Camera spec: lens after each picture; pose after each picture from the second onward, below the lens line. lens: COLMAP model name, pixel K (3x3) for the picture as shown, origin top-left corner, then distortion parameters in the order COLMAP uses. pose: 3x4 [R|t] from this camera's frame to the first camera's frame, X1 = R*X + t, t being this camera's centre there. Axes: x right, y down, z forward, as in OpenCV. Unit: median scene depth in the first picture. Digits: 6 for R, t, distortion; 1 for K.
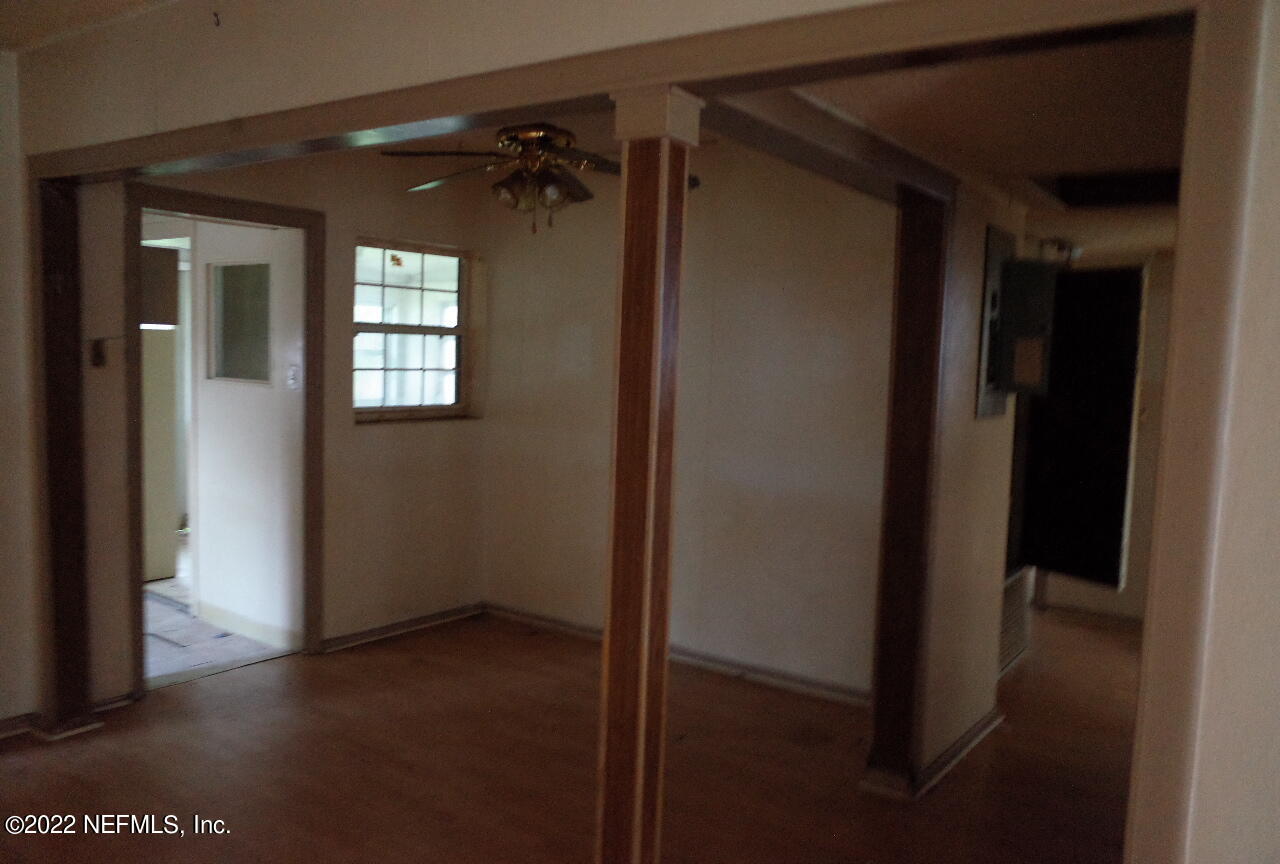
lens RADIAL K [[1039.8, 0, 636.5], [0, 1039.8, 449.2], [0, 0, 1]] dist [-0.006325, 0.001954]
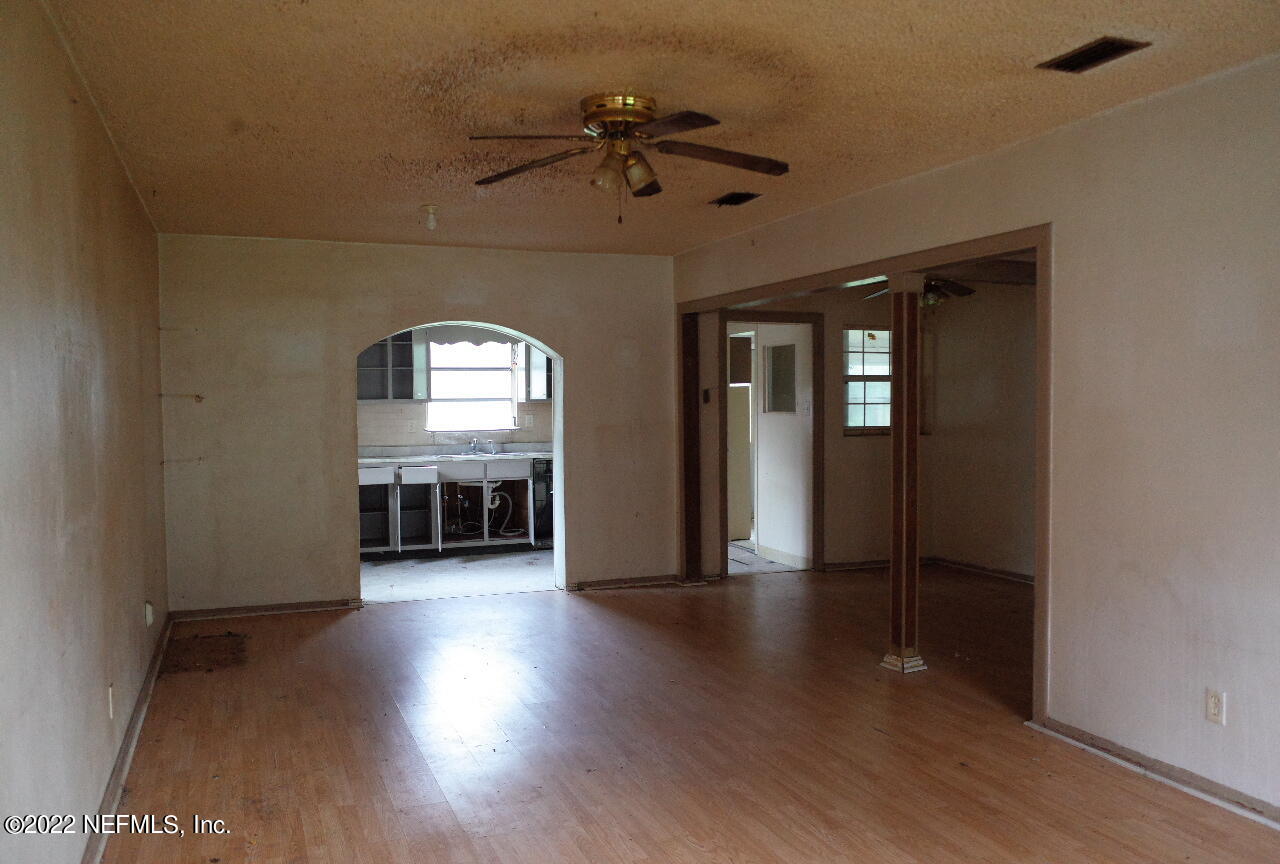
lens RADIAL K [[1009.8, 0, 640.0], [0, 1009.8, 432.0], [0, 0, 1]] dist [0.001214, 0.000122]
pose [[0.854198, -0.020787, -0.519532, 0.300937], [-0.015819, 0.997699, -0.065928, 0.083847], [0.519707, 0.064534, 0.851904, -0.567751]]
